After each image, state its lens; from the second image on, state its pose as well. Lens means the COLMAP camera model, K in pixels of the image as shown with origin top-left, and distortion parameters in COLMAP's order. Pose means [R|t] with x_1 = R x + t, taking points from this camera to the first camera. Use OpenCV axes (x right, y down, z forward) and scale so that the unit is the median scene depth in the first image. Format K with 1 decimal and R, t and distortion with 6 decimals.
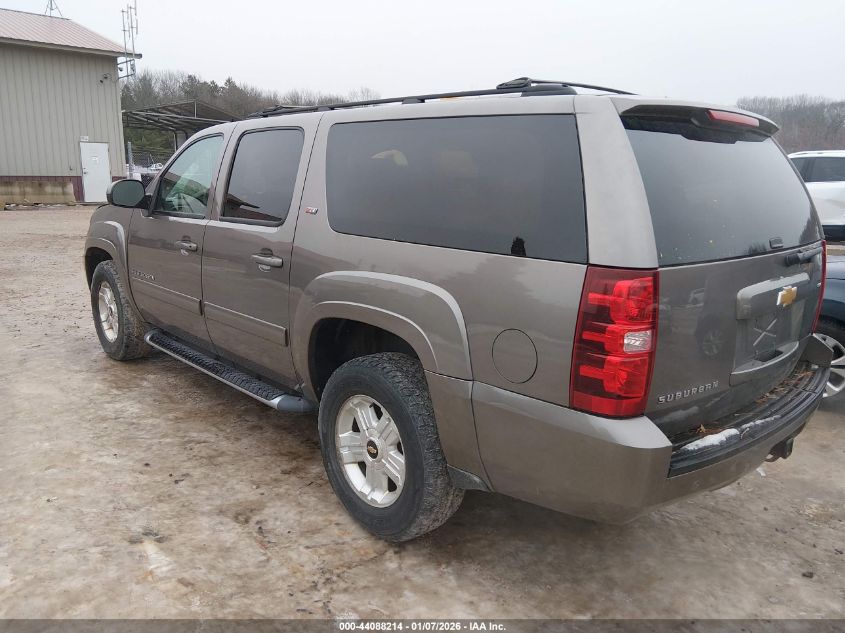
lens RADIAL K [[690.1, 0, 415.3], [0, 690.1, 321.1], [0, 0, 1]] dist [0.030215, -0.012310]
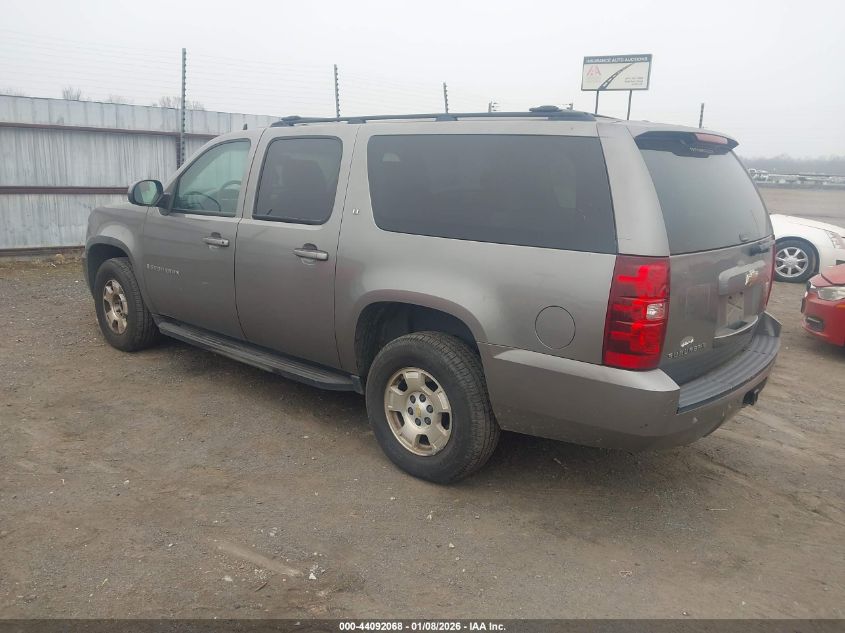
lens RADIAL K [[690.1, 0, 425.8], [0, 690.1, 321.6], [0, 0, 1]] dist [0.030215, -0.012310]
pose [[0.995373, -0.017022, 0.094571, -0.175081], [0.016201, 0.999824, 0.009439, 0.020709], [-0.094715, -0.007863, 0.995473, -0.204100]]
